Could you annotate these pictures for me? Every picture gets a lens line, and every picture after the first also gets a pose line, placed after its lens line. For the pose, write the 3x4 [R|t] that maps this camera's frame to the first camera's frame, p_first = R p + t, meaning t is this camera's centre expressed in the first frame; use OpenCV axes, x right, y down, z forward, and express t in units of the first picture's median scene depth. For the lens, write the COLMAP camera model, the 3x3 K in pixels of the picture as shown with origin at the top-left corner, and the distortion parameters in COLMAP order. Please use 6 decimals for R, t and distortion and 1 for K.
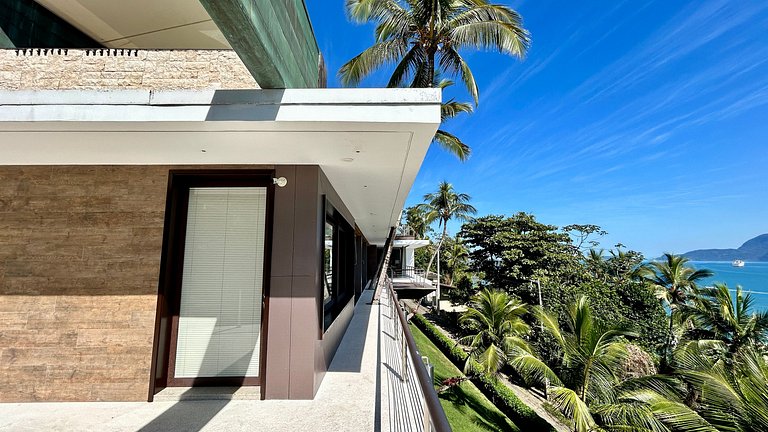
lens RADIAL K [[311.1, 0, 381.5], [0, 311.1, 215.7], [0, 0, 1]] dist [0.000383, -0.000250]
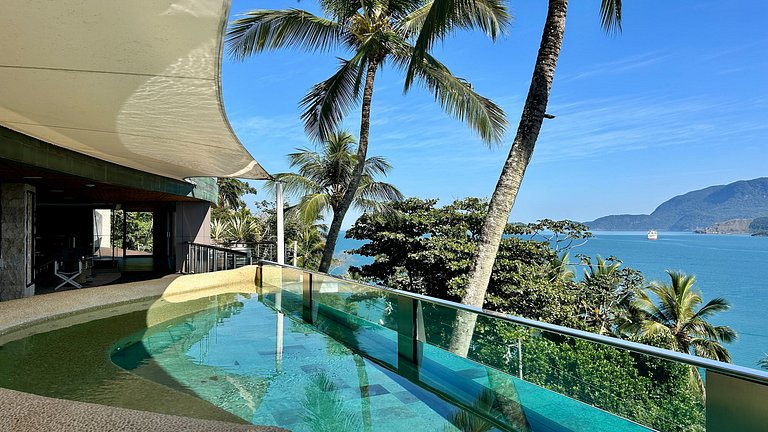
lens RADIAL K [[576.9, 0, 387.2], [0, 576.9, 212.4], [0, 0, 1]] dist [0.067605, -0.027517]
pose [[0.906647, 0.010307, 0.421765, -0.105452], [-0.059317, 0.992886, 0.103247, -0.088018], [-0.417700, -0.118626, 0.900808, 0.194006]]
